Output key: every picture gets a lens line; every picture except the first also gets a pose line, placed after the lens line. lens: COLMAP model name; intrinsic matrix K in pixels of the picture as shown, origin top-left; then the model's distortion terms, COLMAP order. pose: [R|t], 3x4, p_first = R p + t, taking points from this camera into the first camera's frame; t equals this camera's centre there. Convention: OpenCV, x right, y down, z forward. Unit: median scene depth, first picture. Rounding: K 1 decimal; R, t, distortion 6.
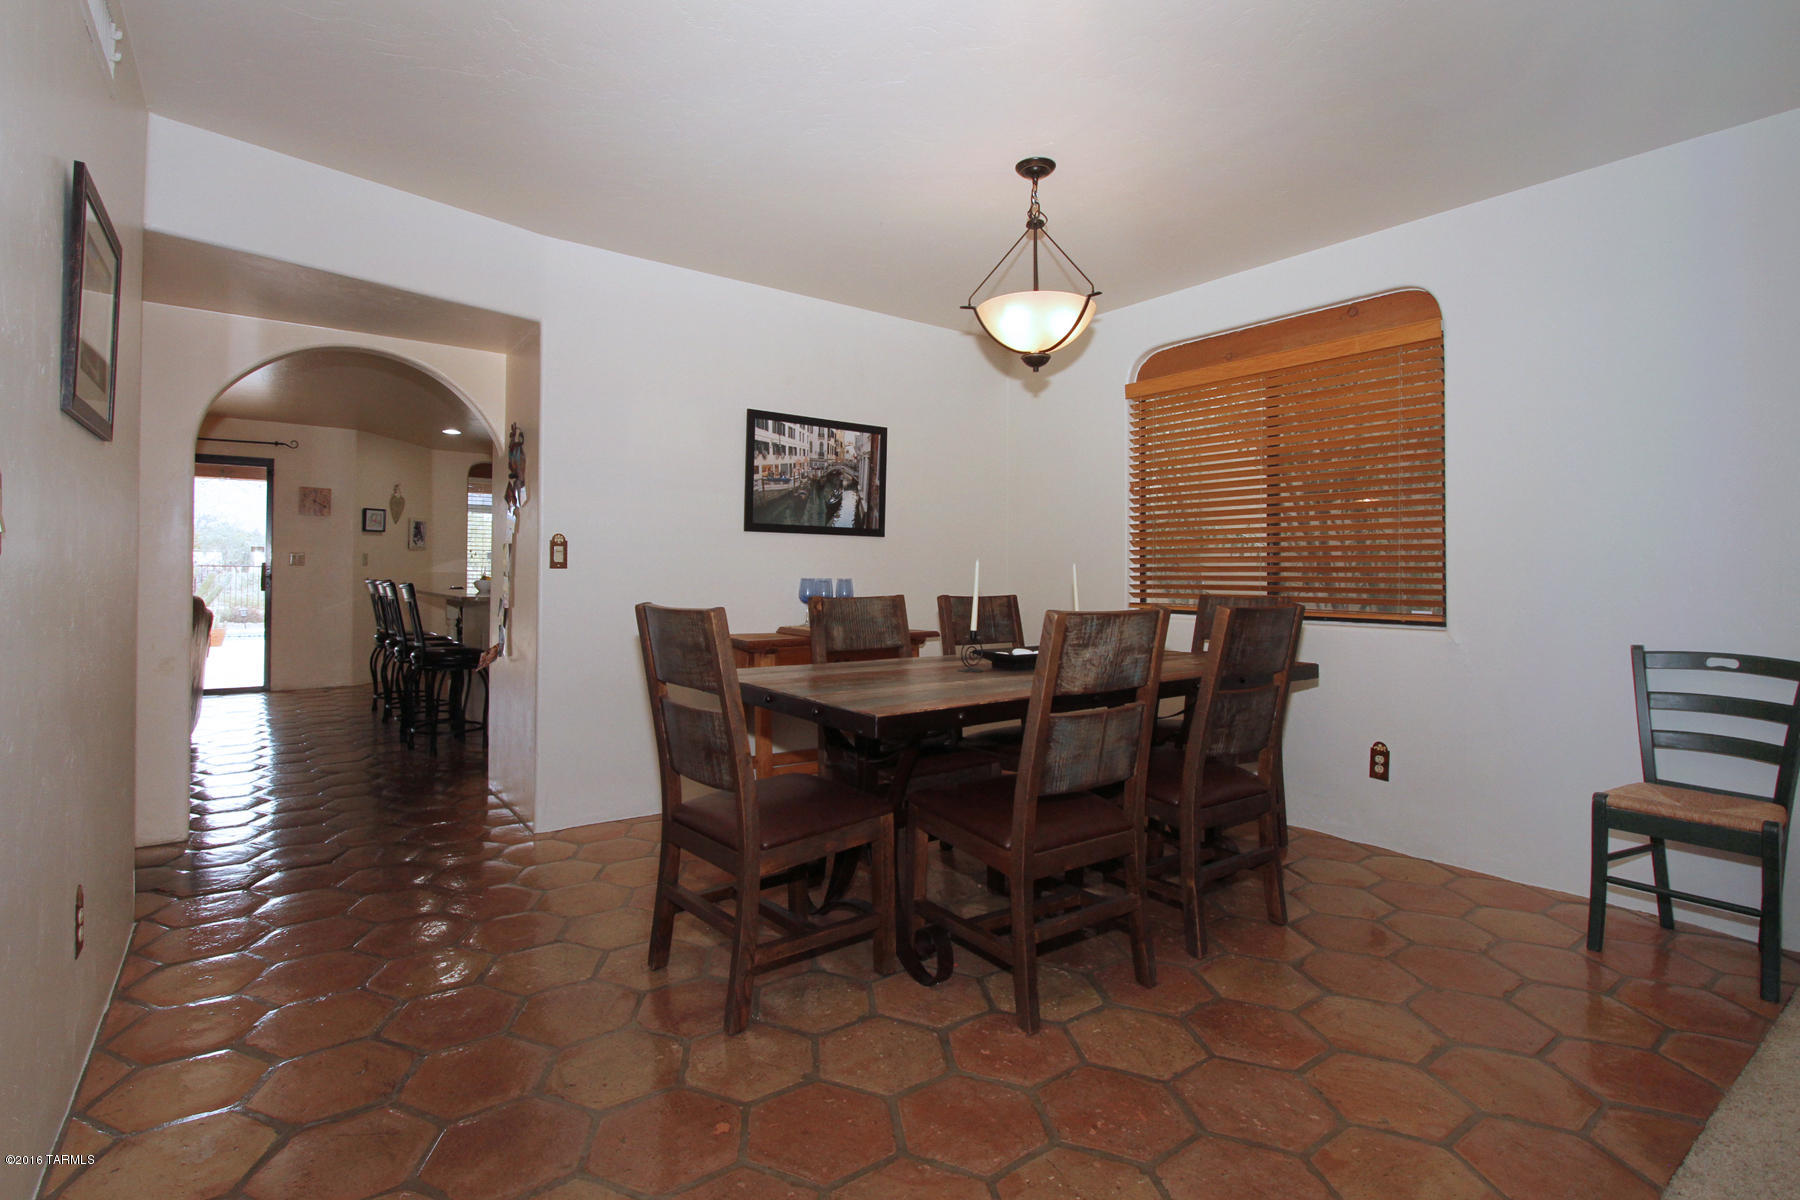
lens RADIAL K [[866.2, 0, 871.7], [0, 866.2, 572.0], [0, 0, 1]] dist [-0.002903, -0.000641]
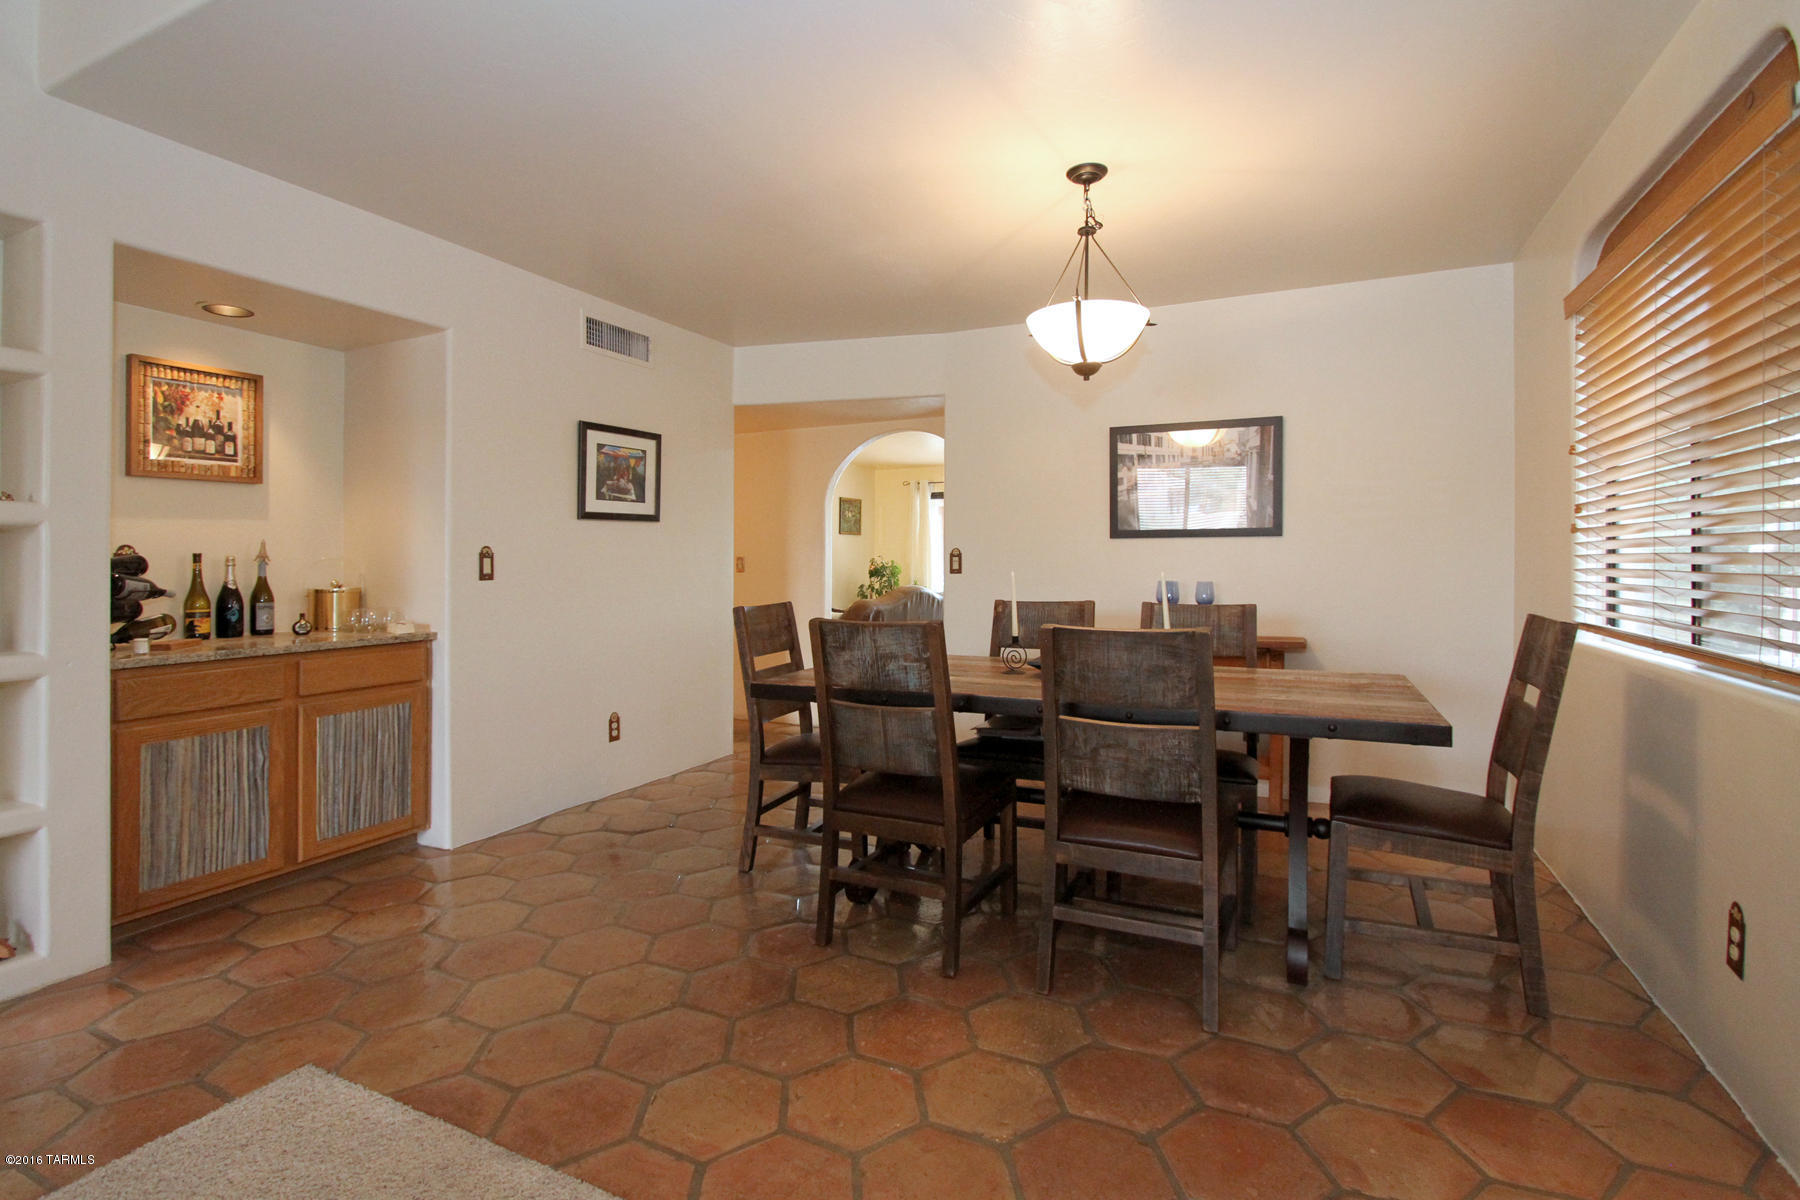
lens RADIAL K [[838.7, 0, 905.8], [0, 838.7, 557.9], [0, 0, 1]] dist [-0.000389, -0.000128]
pose [[0.486898, -0.013051, -0.873361, 0.921490], [0.010969, 0.999901, -0.008827, -0.021800], [0.873390, -0.005282, 0.486993, 0.348999]]
